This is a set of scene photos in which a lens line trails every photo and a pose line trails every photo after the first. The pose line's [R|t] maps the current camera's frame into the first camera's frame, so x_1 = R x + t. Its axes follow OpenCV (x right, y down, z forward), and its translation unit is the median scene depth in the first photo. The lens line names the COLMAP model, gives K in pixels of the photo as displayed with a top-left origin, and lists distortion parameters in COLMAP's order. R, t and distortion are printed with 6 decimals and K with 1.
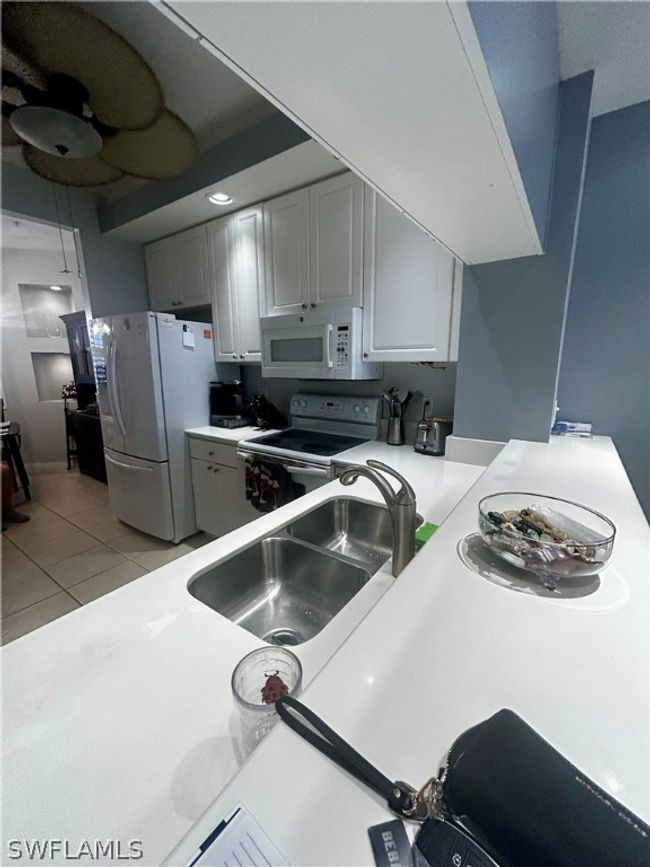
lens RADIAL K [[348.4, 0, 324.9], [0, 348.4, 436.8], [0, 0, 1]] dist [-0.001679, 0.000204]
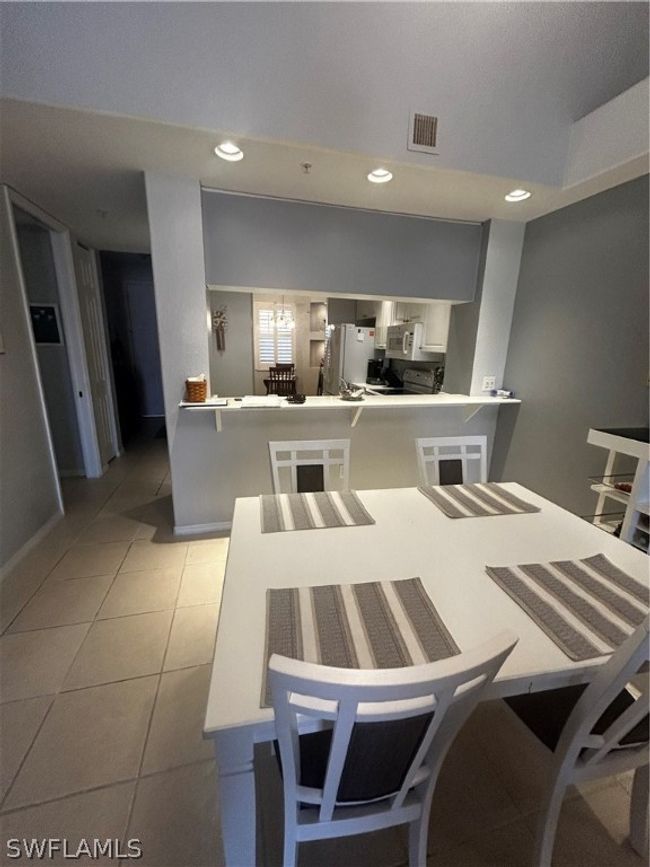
lens RADIAL K [[348.4, 0, 325.1], [0, 348.4, 434.9], [0, 0, 1]] dist [-0.001679, 0.000204]
pose [[0.760297, 0.188836, -0.621522, 0.766688], [-0.167604, 0.981443, 0.093162, 0.110265], [0.627581, 0.033339, 0.777837, -0.614914]]
